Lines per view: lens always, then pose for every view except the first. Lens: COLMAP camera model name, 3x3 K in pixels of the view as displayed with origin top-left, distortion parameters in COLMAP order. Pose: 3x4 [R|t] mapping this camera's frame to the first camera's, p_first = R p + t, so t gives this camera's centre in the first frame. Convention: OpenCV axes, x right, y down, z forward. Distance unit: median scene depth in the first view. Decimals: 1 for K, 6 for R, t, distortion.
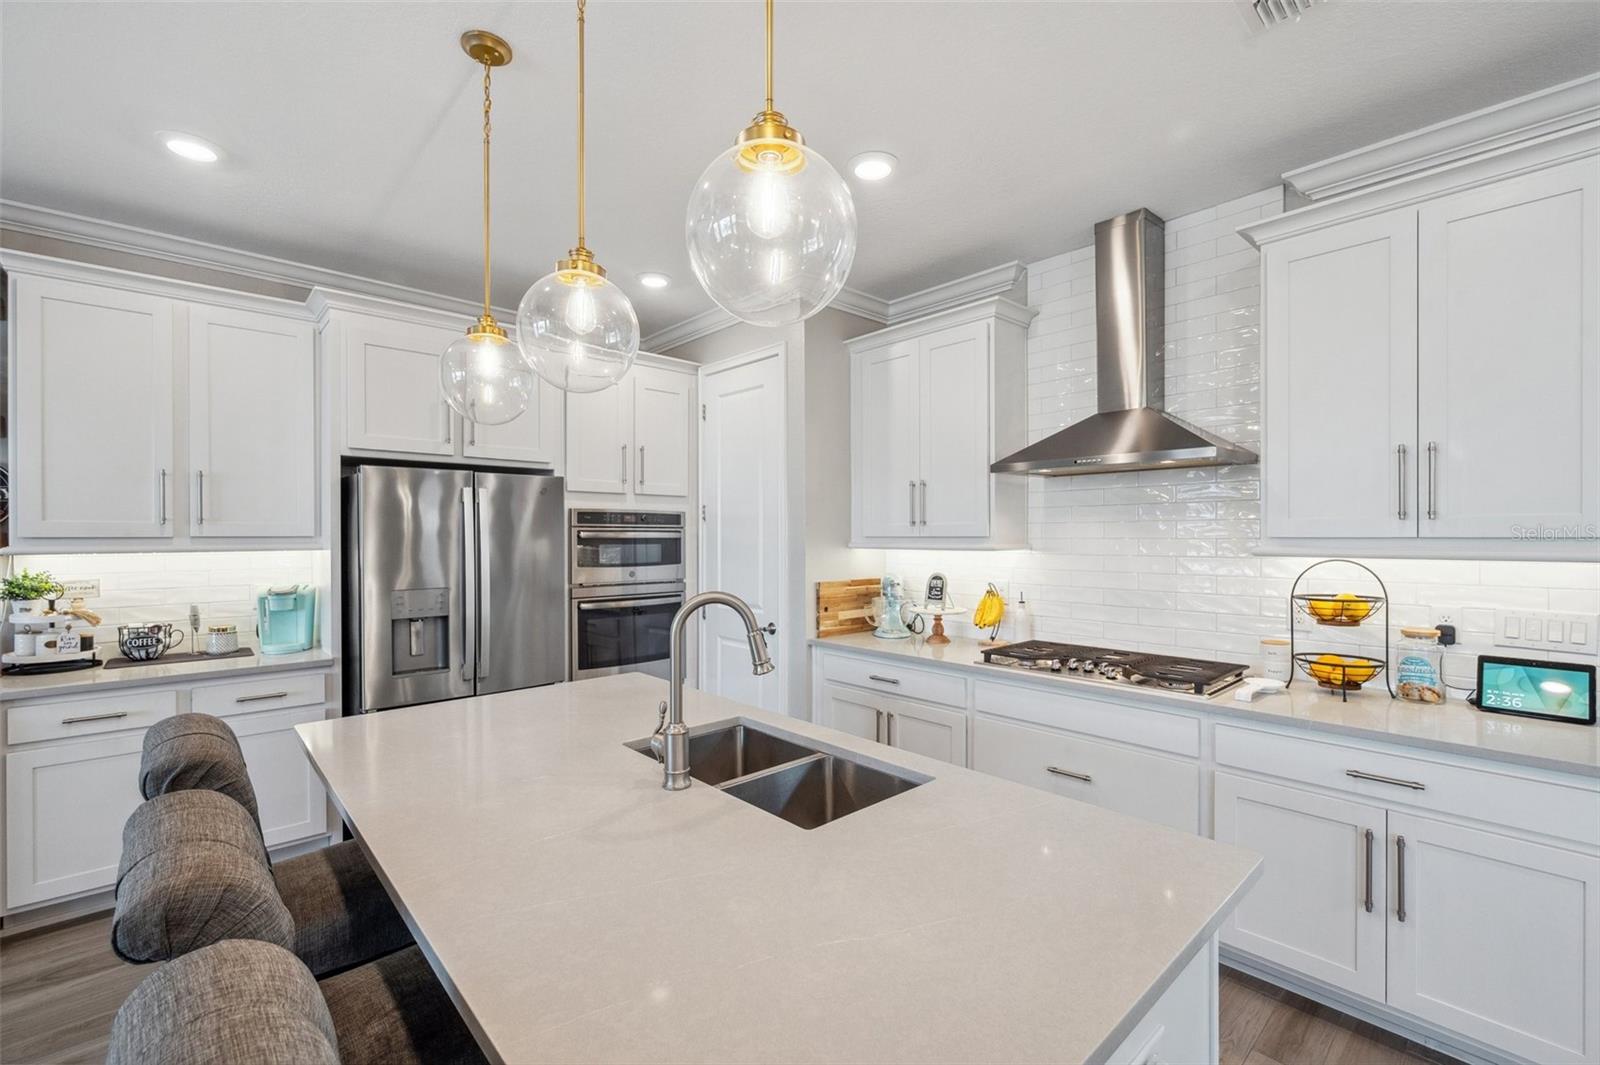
lens RADIAL K [[686.7, 0, 803.3], [0, 686.7, 539.1], [0, 0, 1]] dist [0.002433, -0.000459]
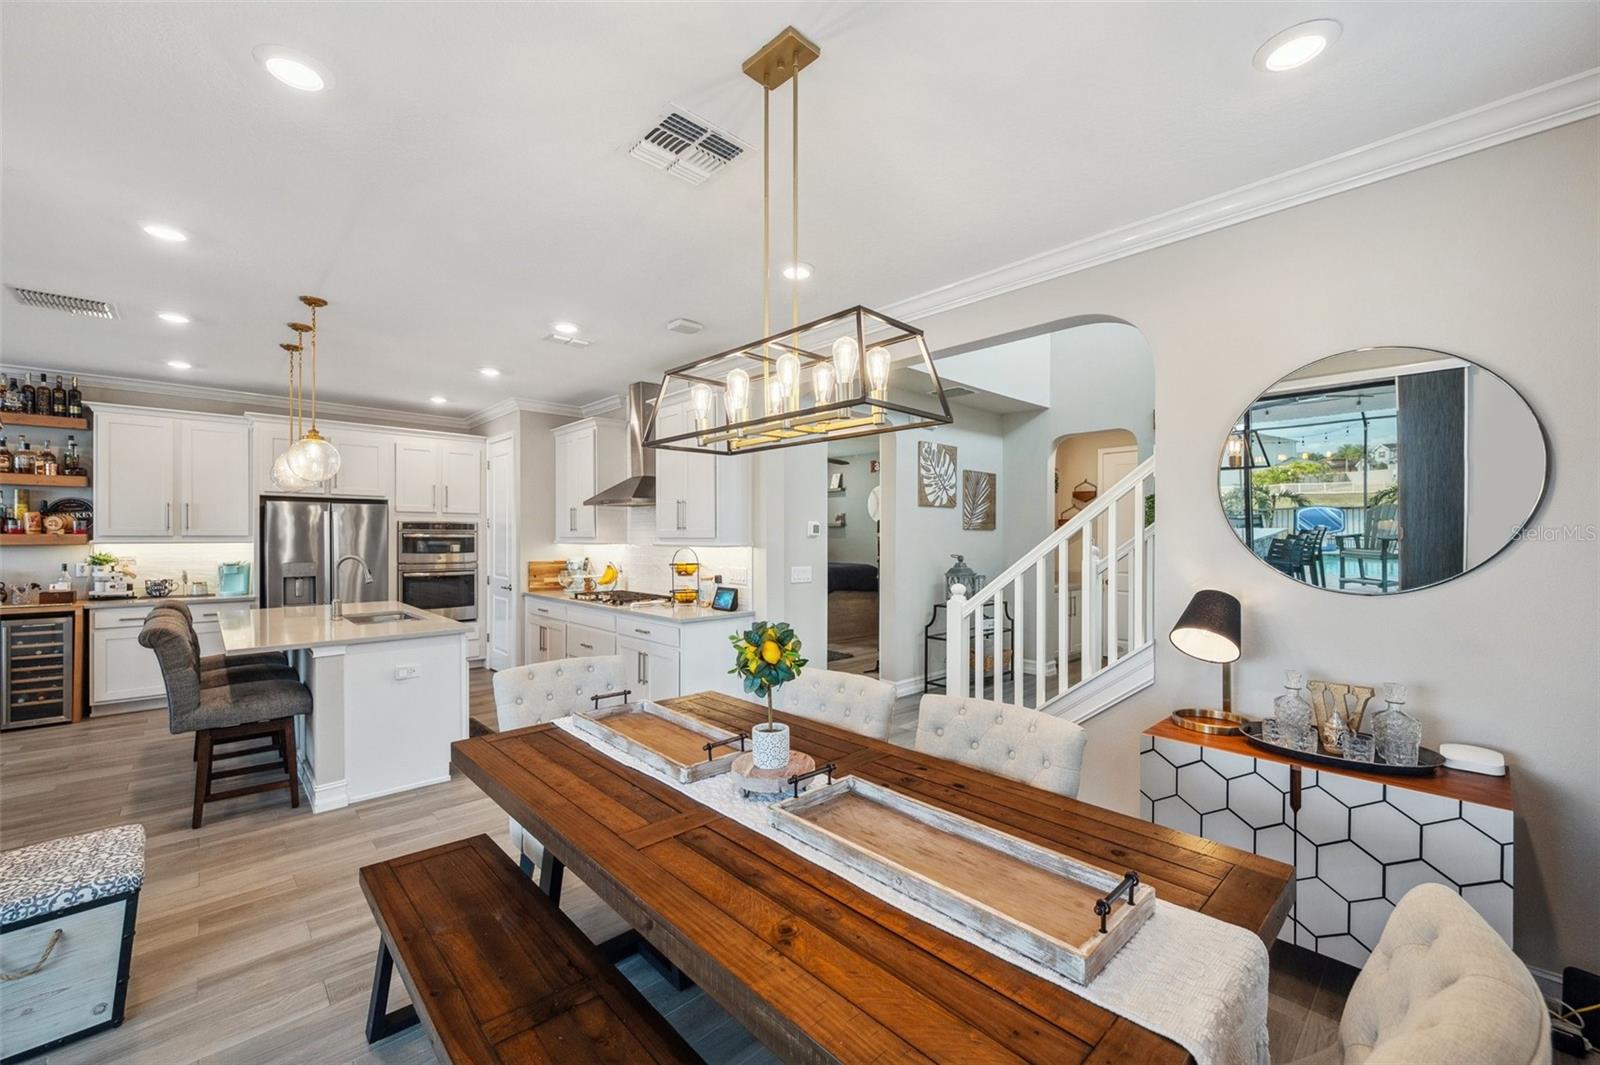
lens RADIAL K [[632.4, 0, 803.0], [0, 632.4, 540.3], [0, 0, 1]] dist [0.000491, 0.000030]
pose [[0.999923, 0.003139, 0.012023, 0.848448], [-0.003139, 0.999995, -0.000049, 0.003838], [-0.012023, 0.000012, 0.999928, -0.819553]]
